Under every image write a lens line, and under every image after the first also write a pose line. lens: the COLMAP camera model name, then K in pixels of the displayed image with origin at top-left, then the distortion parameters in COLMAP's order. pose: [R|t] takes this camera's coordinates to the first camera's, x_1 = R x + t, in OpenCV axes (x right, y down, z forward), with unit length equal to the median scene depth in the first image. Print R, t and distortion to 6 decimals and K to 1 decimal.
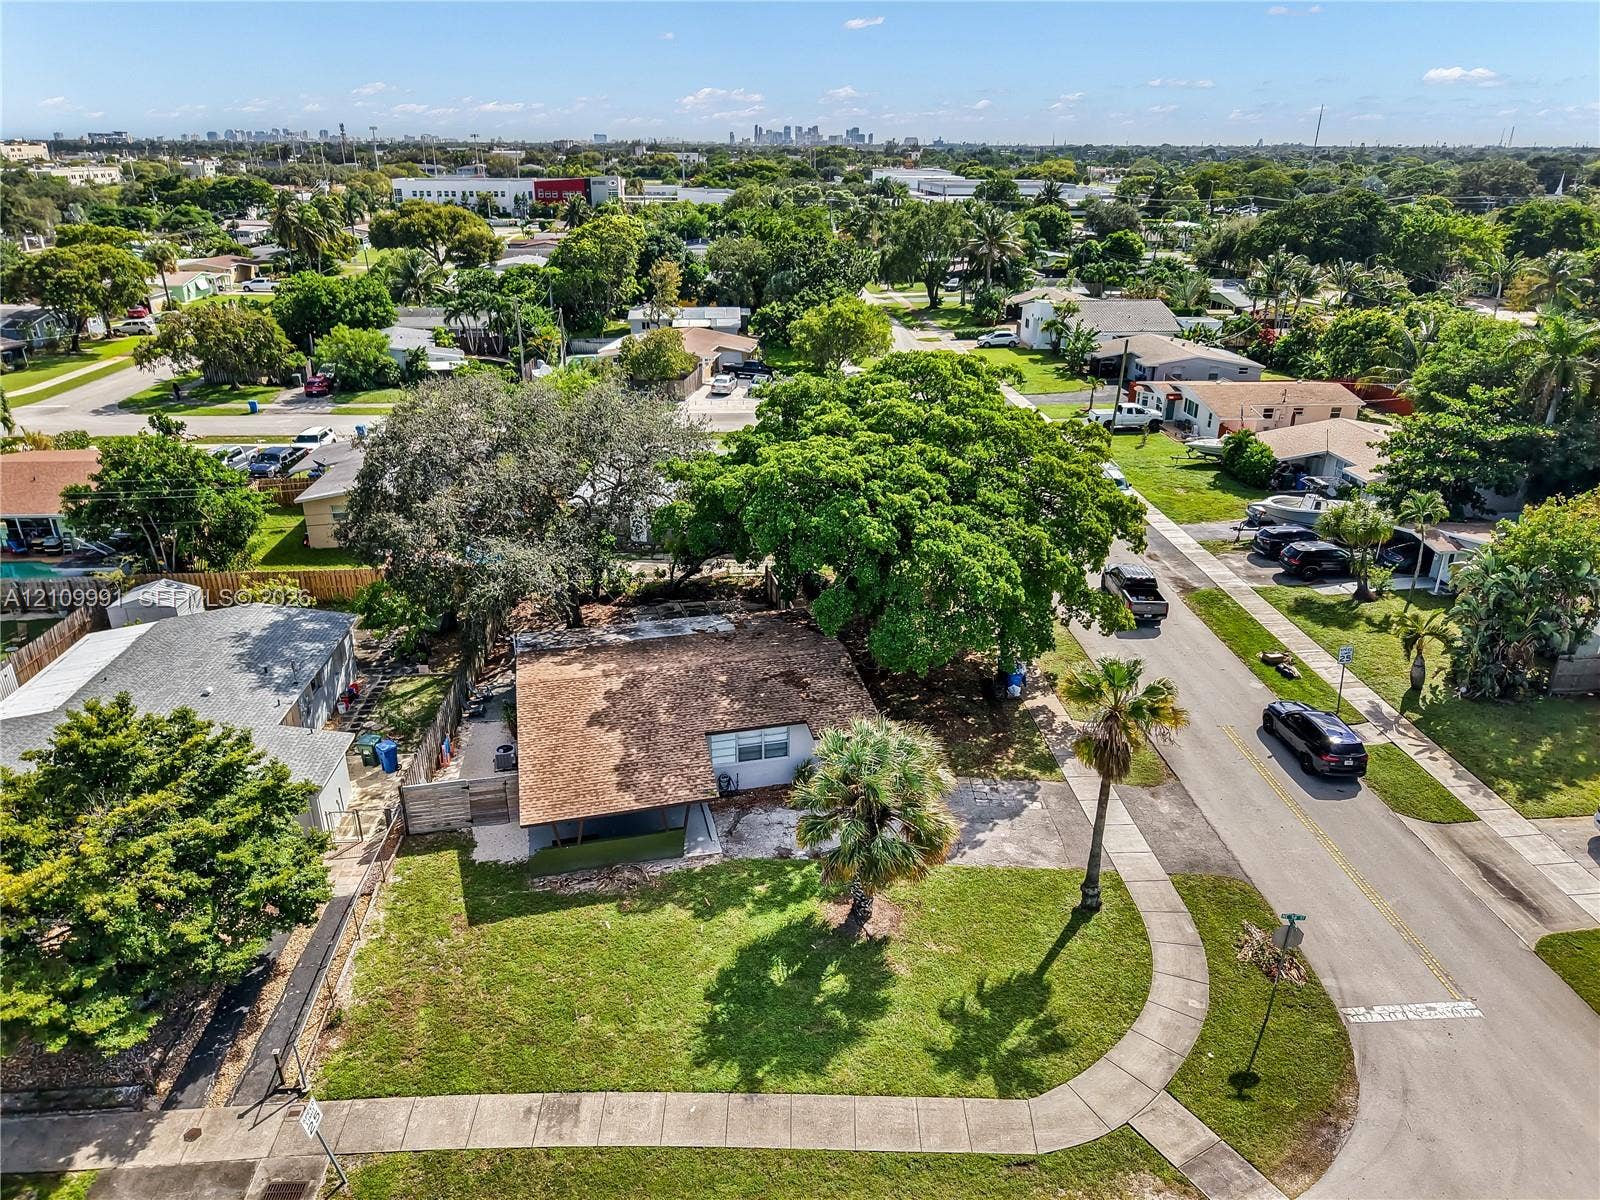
lens RADIAL K [[1082.1, 0, 800.0], [0, 1082.1, 600.0], [0, 0, 1]] dist [-0.002254, 0.001215]
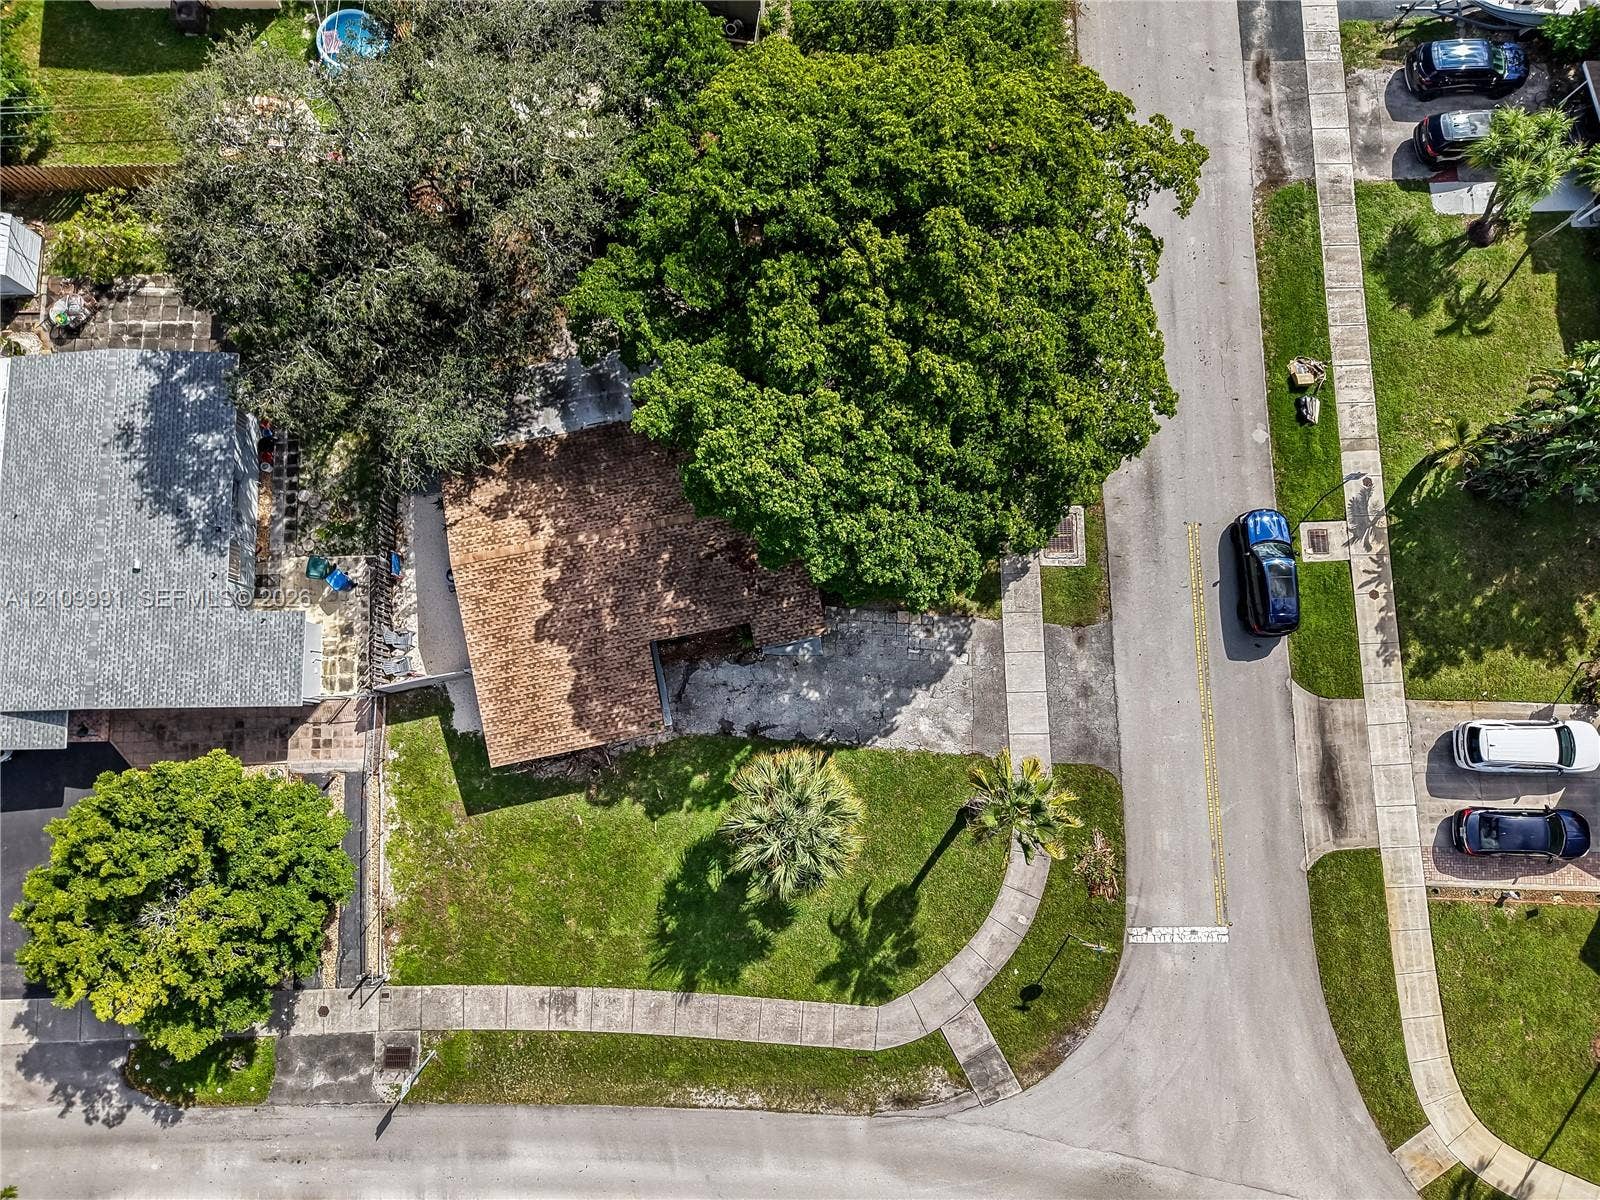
lens RADIAL K [[1082.1, 0, 800.0], [0, 1082.1, 600.0], [0, 0, 1]] dist [-0.002254, 0.001215]
pose [[0.998512, 0.052437, 0.014979, 0.046764], [-0.039972, 0.516872, 0.855129, -0.980217], [0.037098, -0.854455, 0.518199, 0.633615]]
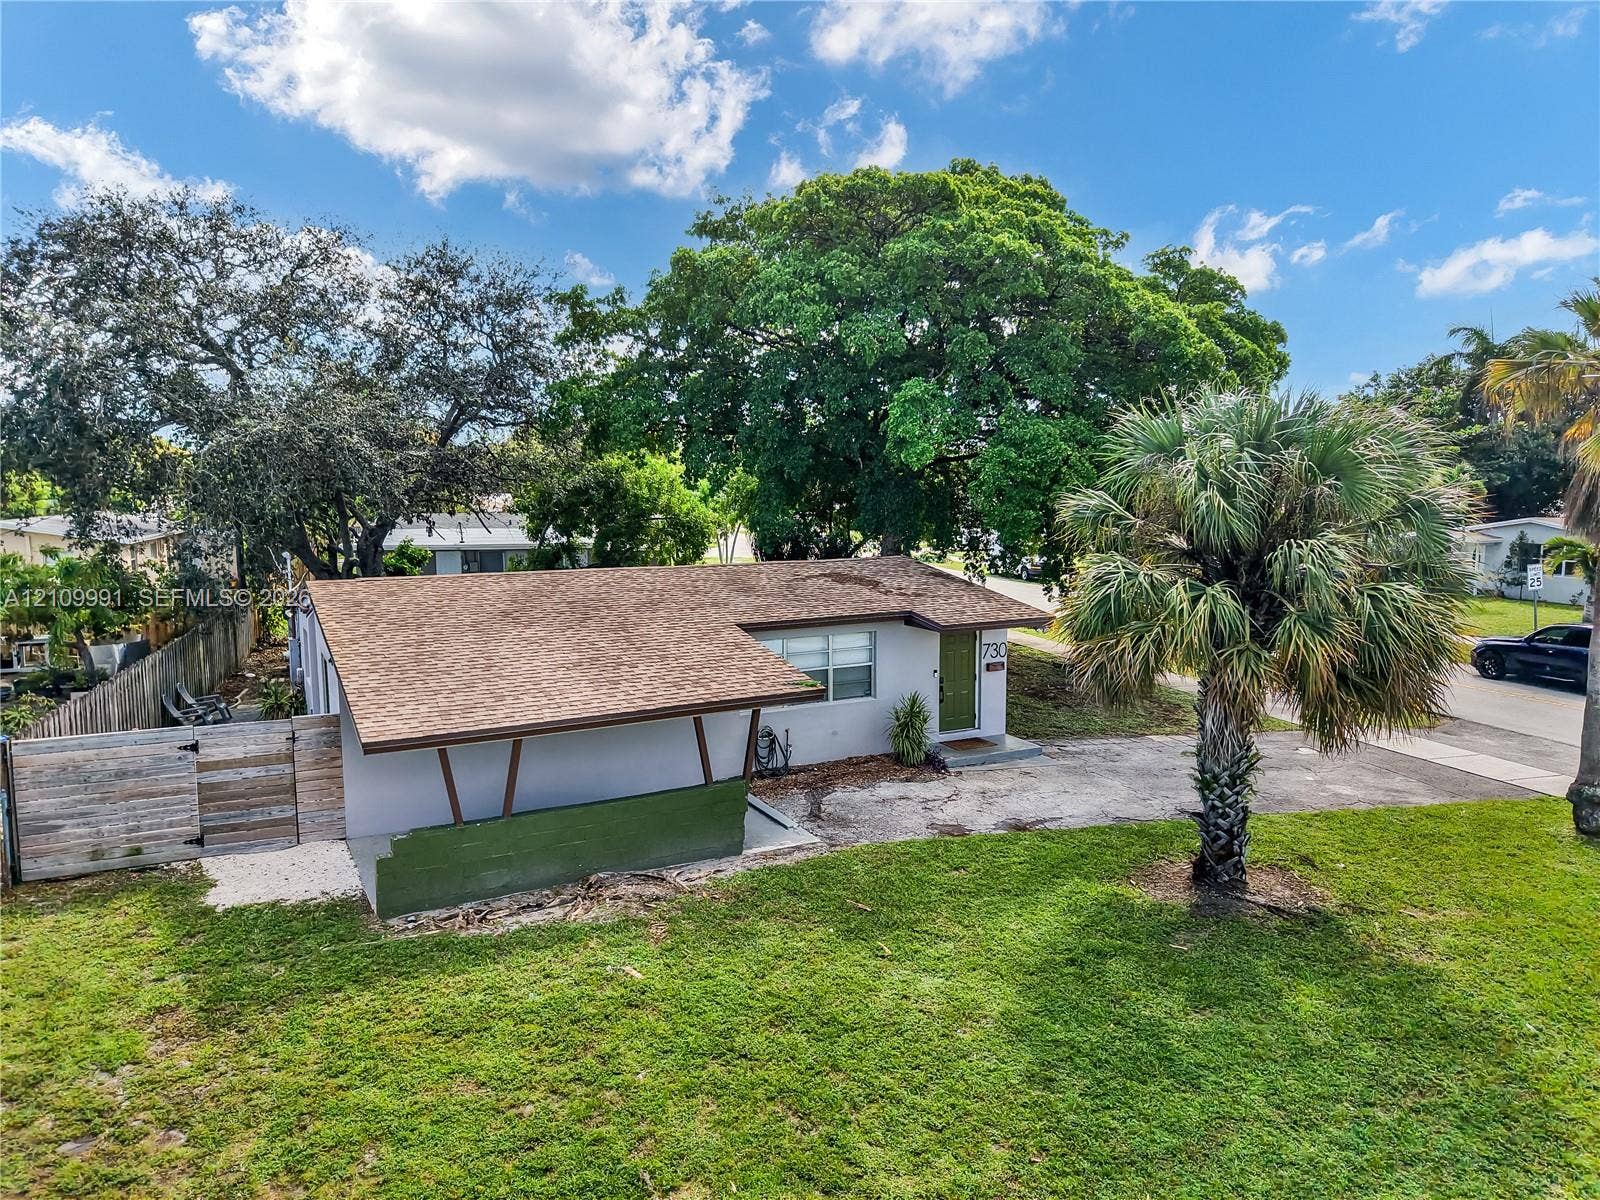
lens RADIAL K [[1082.1, 0, 800.0], [0, 1082.1, 600.0], [0, 0, 1]] dist [-0.002254, 0.001215]
pose [[0.966520, -0.036368, 0.254002, -0.229515], [0.107157, 0.956659, -0.270777, 0.310515], [-0.233146, 0.288930, 0.928527, 0.672980]]
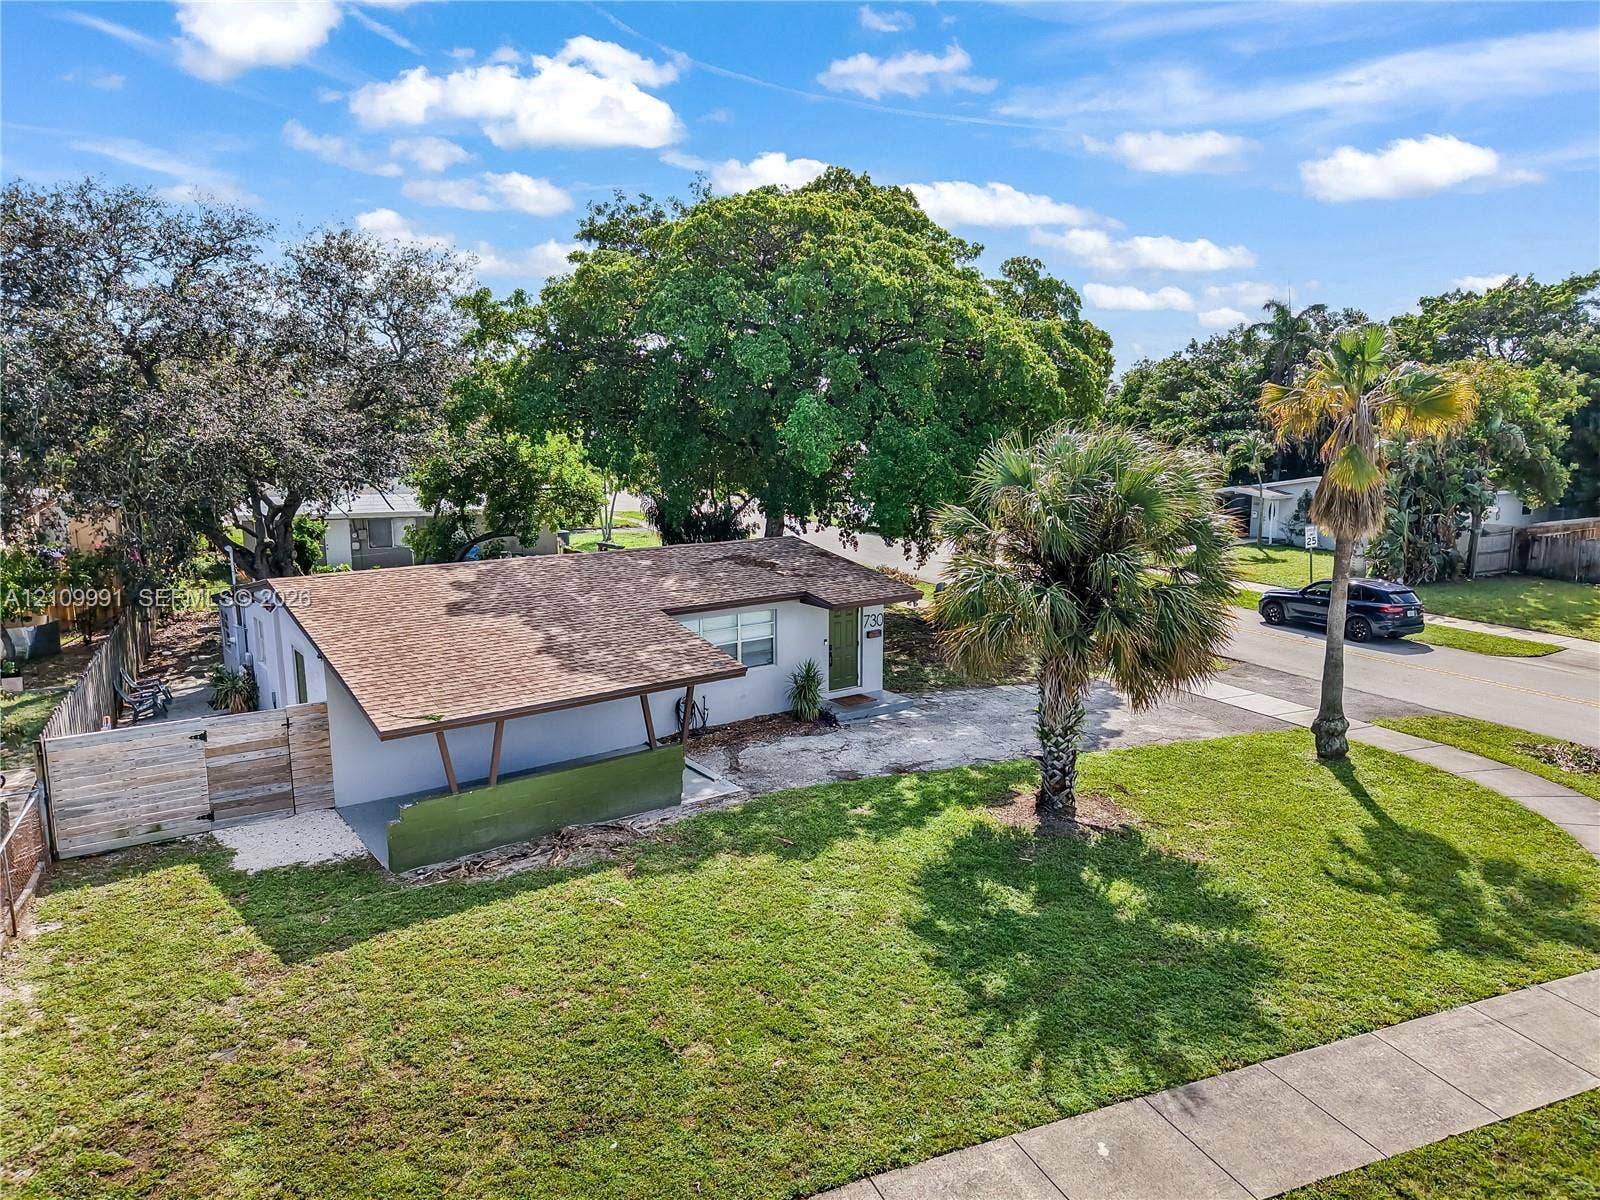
lens RADIAL K [[1082.1, 0, 800.0], [0, 1082.1, 600.0], [0, 0, 1]] dist [-0.002254, 0.001215]
pose [[0.922752, -0.074486, 0.378128, -0.293866], [0.157599, 0.968289, -0.193853, 0.301819], [-0.351698, 0.238471, 0.905229, 0.572231]]
